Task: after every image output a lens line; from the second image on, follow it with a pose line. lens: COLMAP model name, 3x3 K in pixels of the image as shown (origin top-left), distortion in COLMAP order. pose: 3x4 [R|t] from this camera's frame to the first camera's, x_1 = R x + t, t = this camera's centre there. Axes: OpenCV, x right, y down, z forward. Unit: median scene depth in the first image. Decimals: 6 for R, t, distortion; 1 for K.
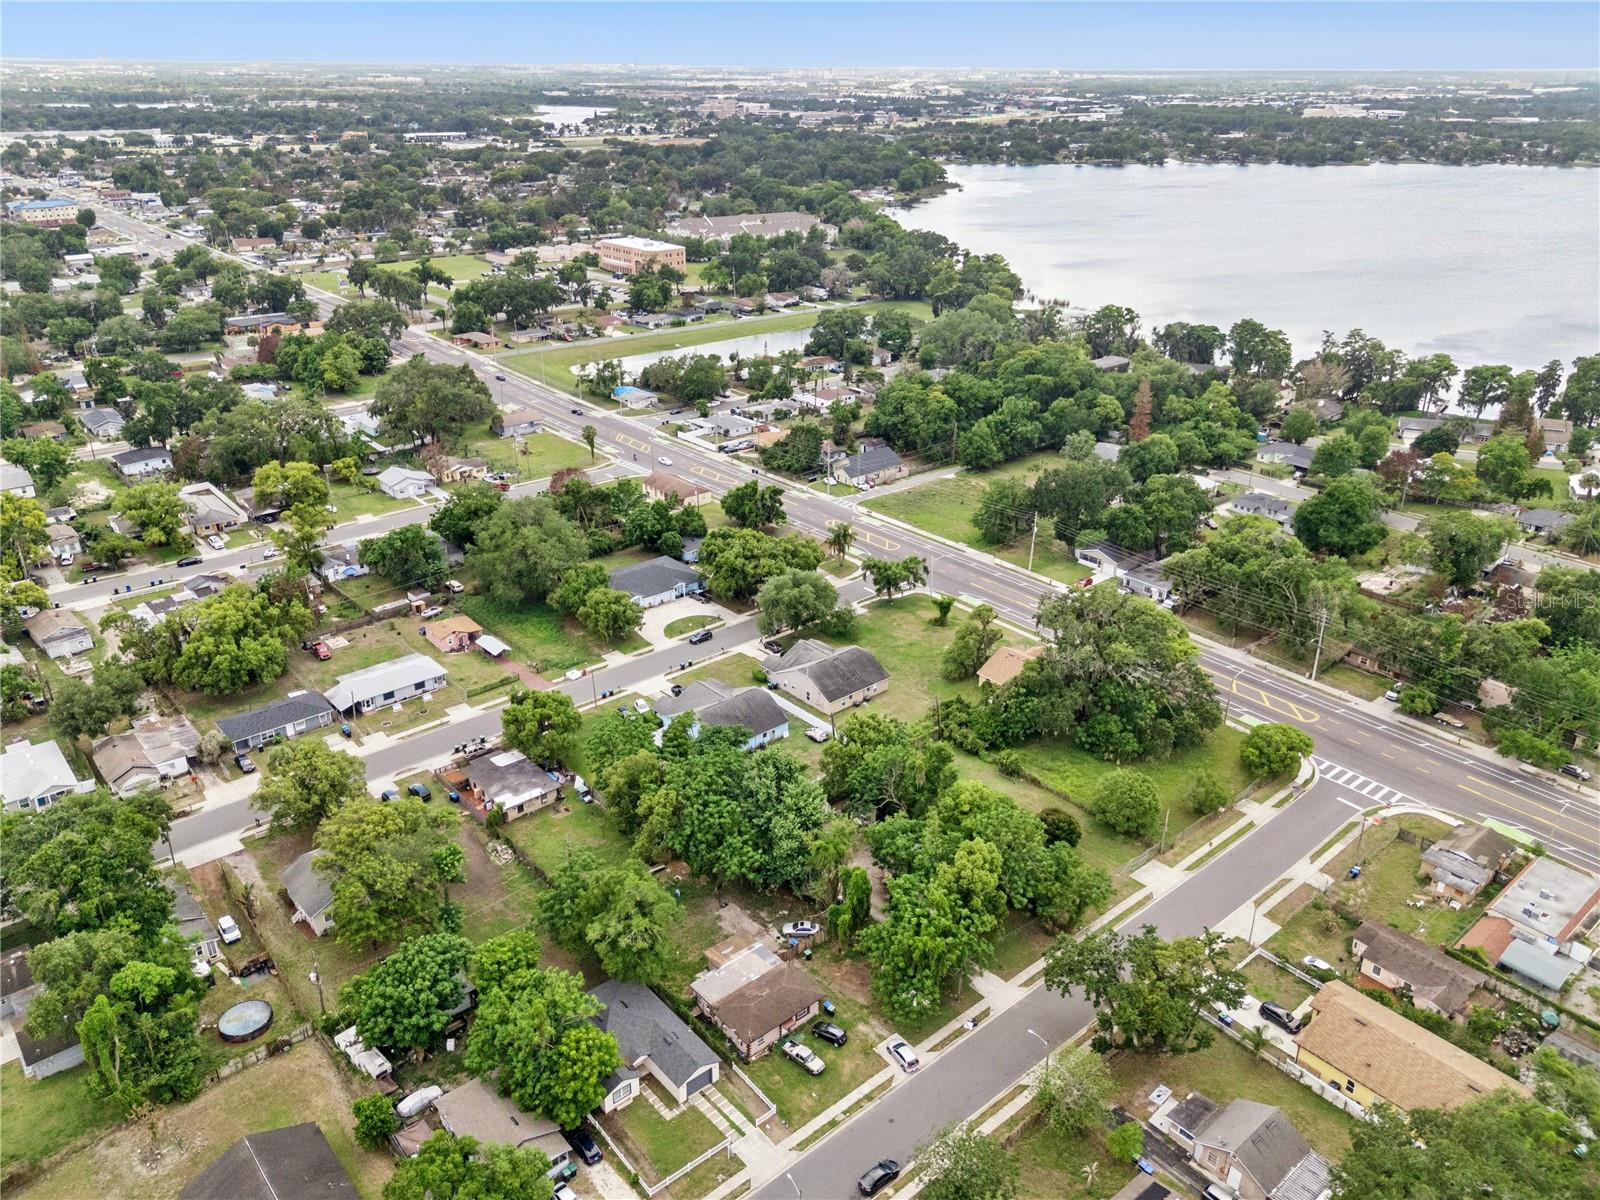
lens RADIAL K [[1179.3, 0, 798.1], [0, 1179.3, 599.5], [0, 0, 1]] dist [0.081301, -0.082307]
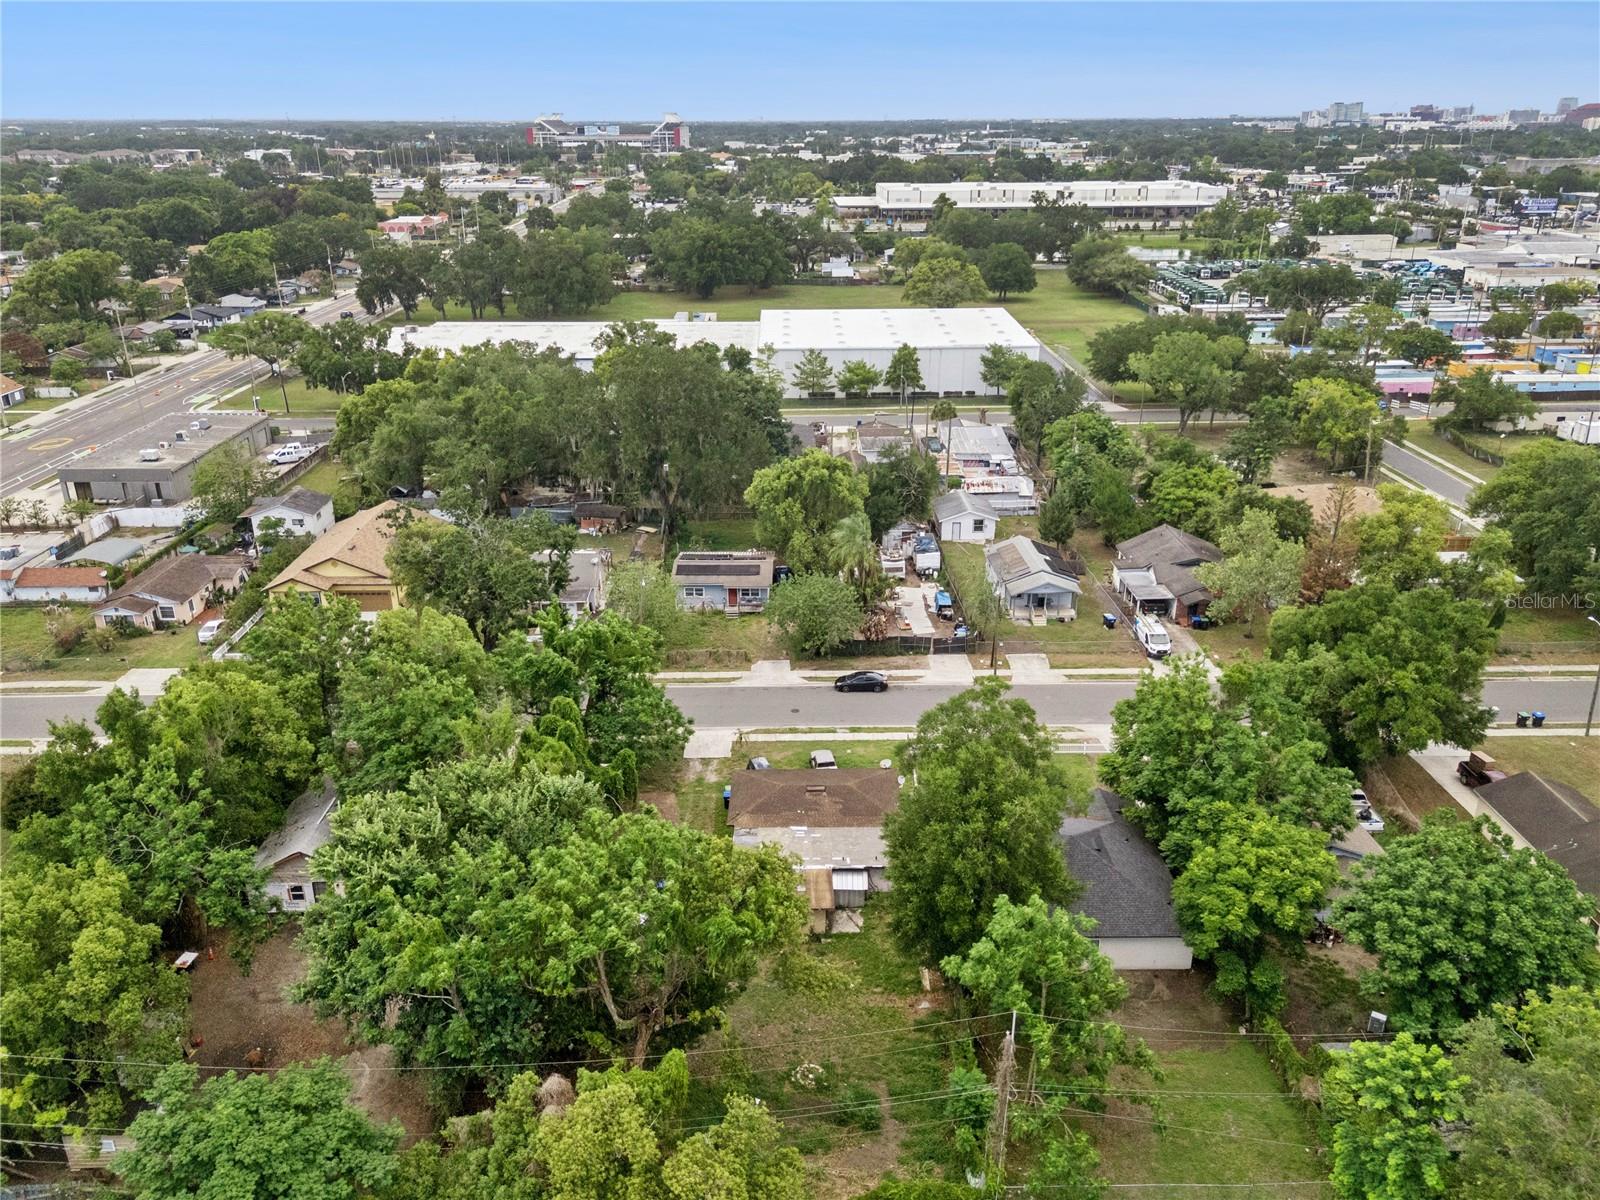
lens RADIAL K [[1179.3, 0, 798.1], [0, 1179.3, 599.5], [0, 0, 1]] dist [0.081301, -0.082307]
pose [[-0.772829, -0.240343, 0.587342, -0.193052], [0.261718, 0.722434, 0.639995, -0.067521], [-0.578134, 0.648324, -0.495416, 0.690298]]
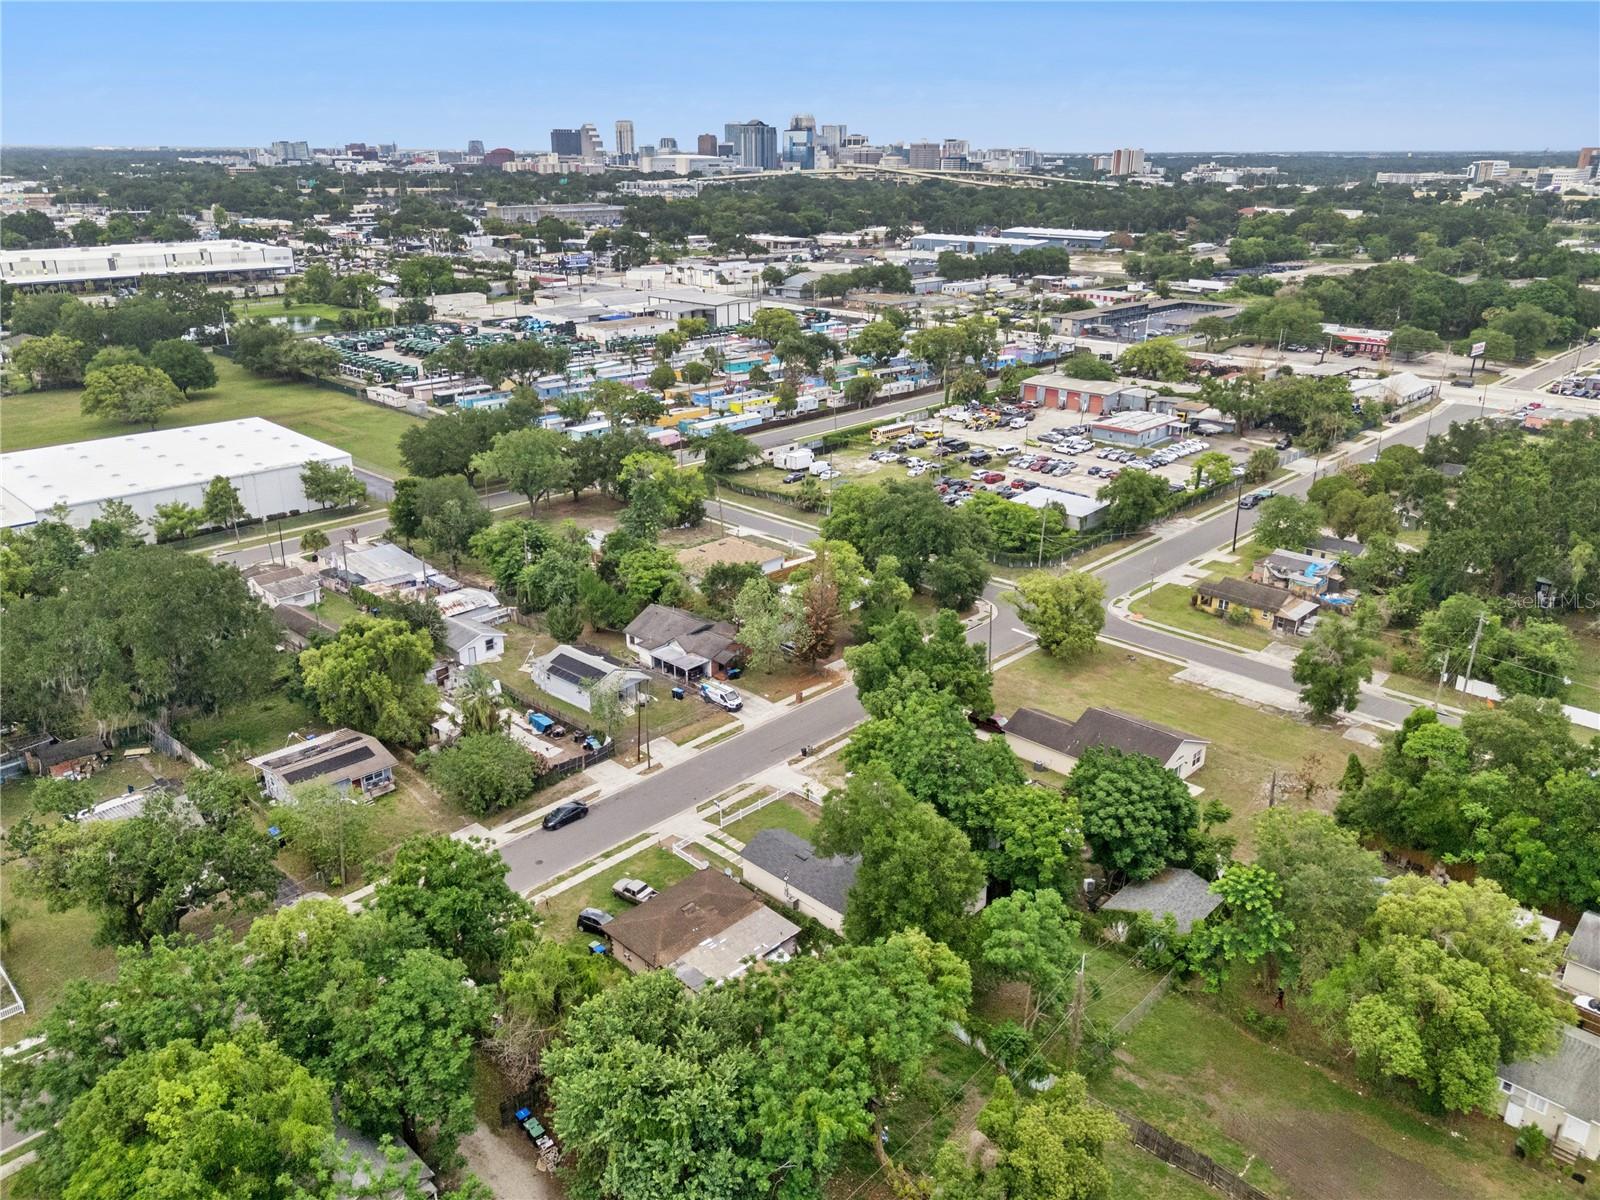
lens RADIAL K [[1167.8, 0, 801.0], [0, 1167.8, 605.6], [0, 0, 1]] dist [0.083108, -0.077477]
pose [[-0.994570, 0.029027, -0.099942, -0.016066], [-0.050960, 0.701479, 0.710866, -0.163267], [0.090741, 0.712099, -0.696191, 0.760308]]
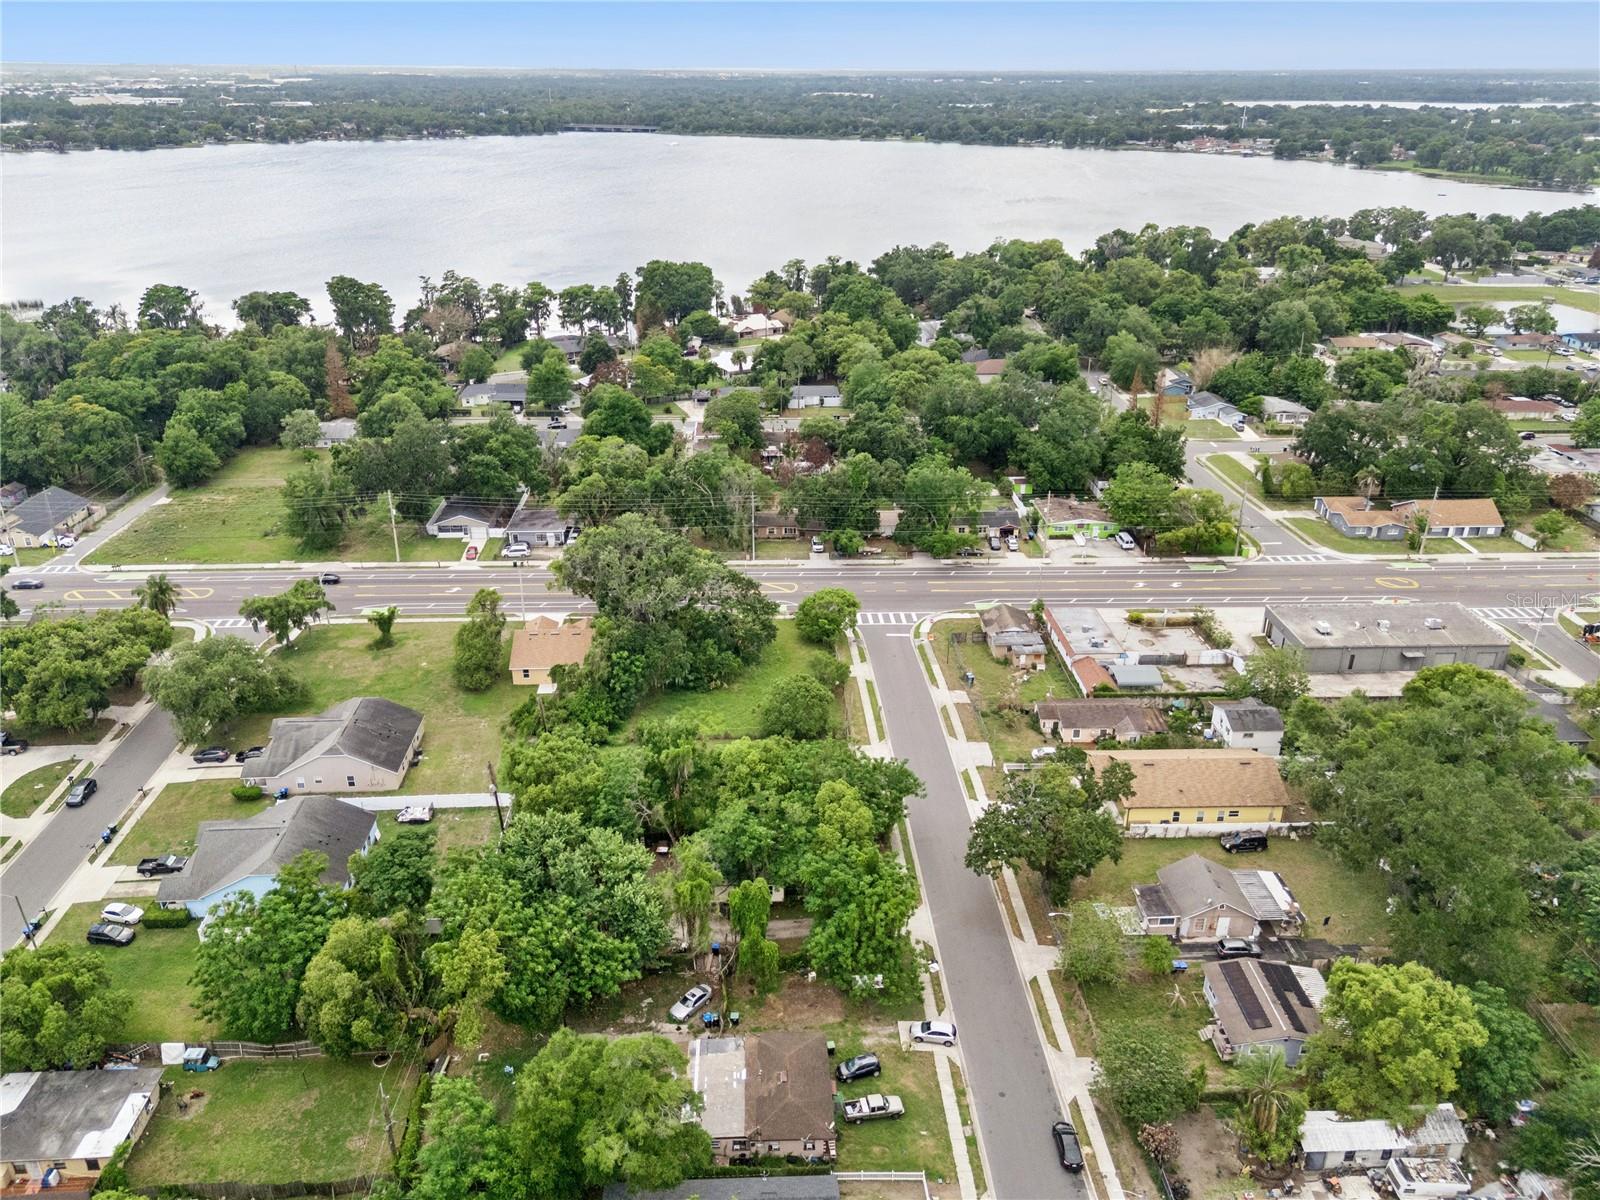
lens RADIAL K [[1188.1, 0, 800.0], [0, 1188.1, 600.0], [0, 0, 1]] dist [0.083339, -0.089192]
pose [[0.612929, -0.323981, 0.720662, -0.262401], [0.323659, 0.934988, 0.145058, -0.032067], [-0.720807, 0.144338, 0.677941, 0.242222]]
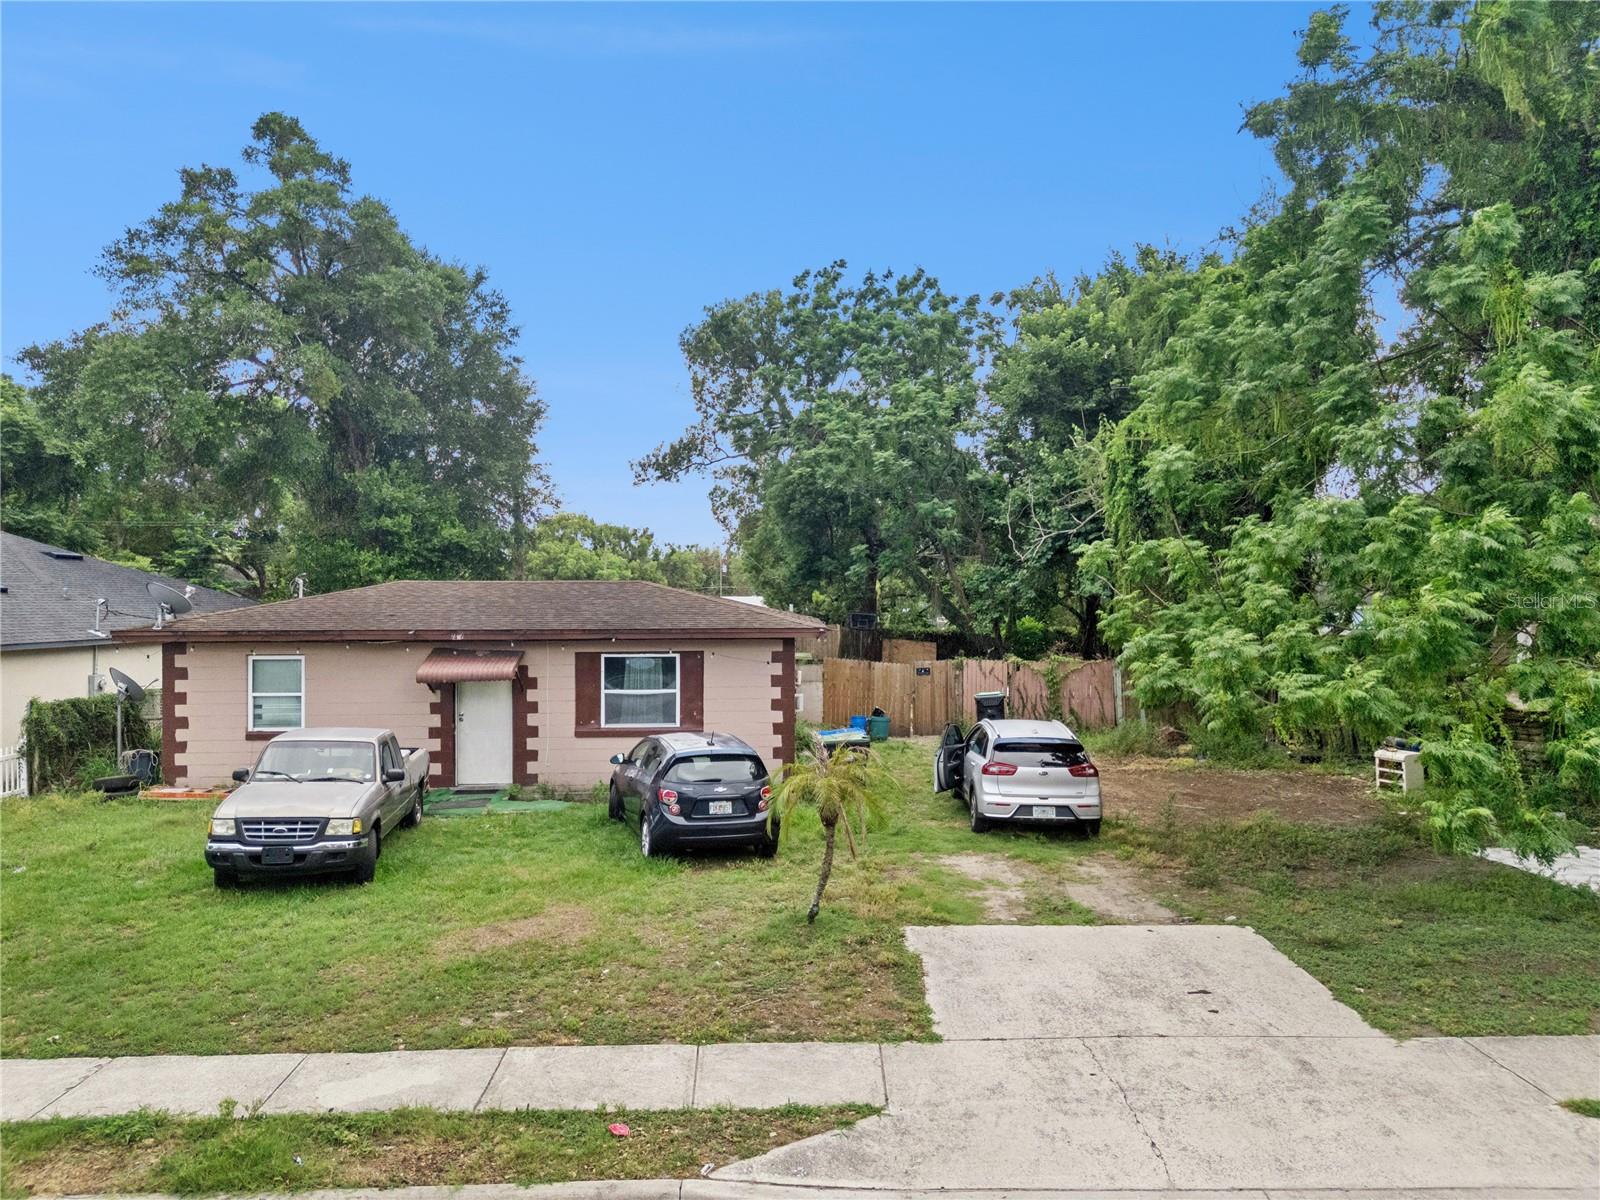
lens RADIAL K [[1175.1, 0, 796.0], [0, 1175.1, 601.8], [0, 0, 1]] dist [0.081258, -0.094290]
pose [[0.772943, -0.004177, -0.634461, 0.063620], [-0.255621, 0.913181, -0.317426, 0.211108], [0.580704, 0.407534, 0.704769, 0.502617]]
